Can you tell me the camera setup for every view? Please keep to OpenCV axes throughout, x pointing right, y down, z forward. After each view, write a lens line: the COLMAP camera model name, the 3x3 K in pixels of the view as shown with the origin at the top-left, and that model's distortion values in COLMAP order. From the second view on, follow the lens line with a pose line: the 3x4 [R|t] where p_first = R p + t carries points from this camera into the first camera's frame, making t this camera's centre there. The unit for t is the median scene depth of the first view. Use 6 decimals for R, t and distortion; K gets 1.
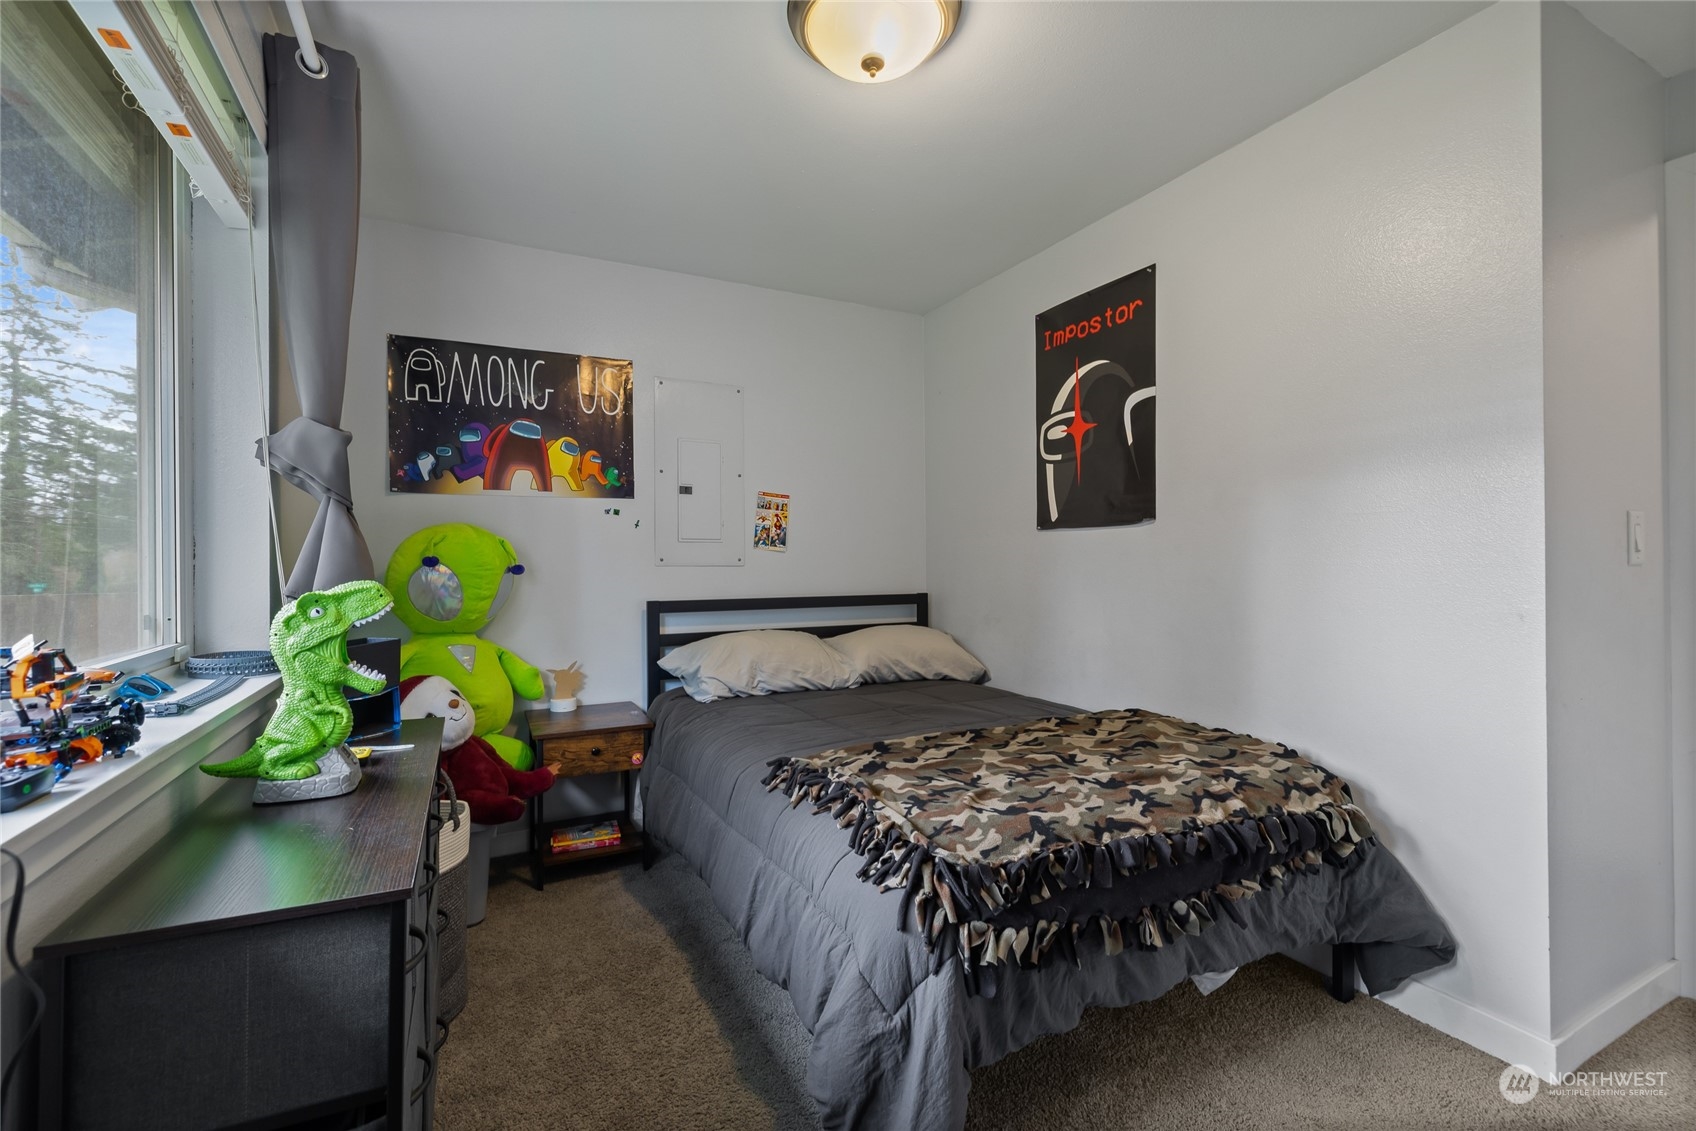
lens RADIAL K [[710.0, 0, 827.6], [0, 710.0, 555.1], [0, 0, 1]] dist [0.003779, -0.000722]
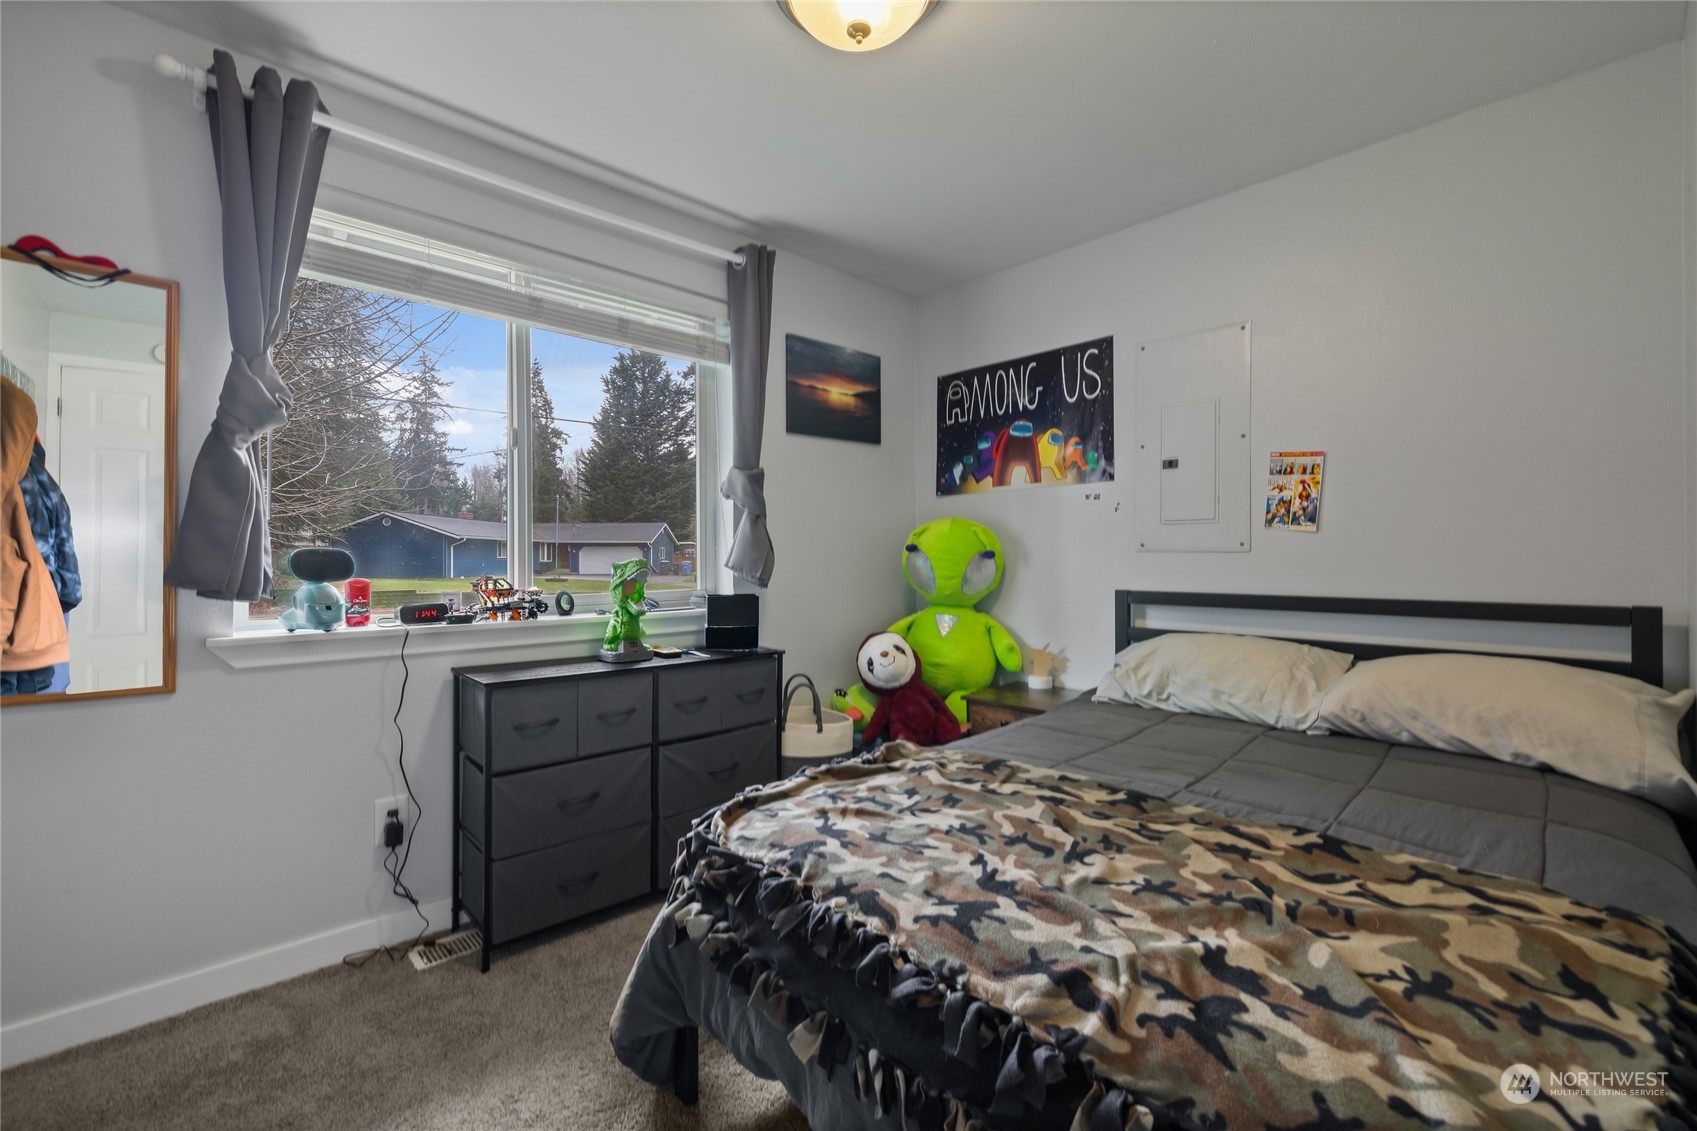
lens RADIAL K [[710.4, 0, 828.1], [0, 710.4, 555.1], [0, 0, 1]] dist [0.003779, -0.000722]
pose [[0.297820, 0.003300, -0.954616, 0.572315], [0.010550, 0.999922, 0.006748, 0.010031], [0.954564, -0.012081, 0.297762, 0.393135]]
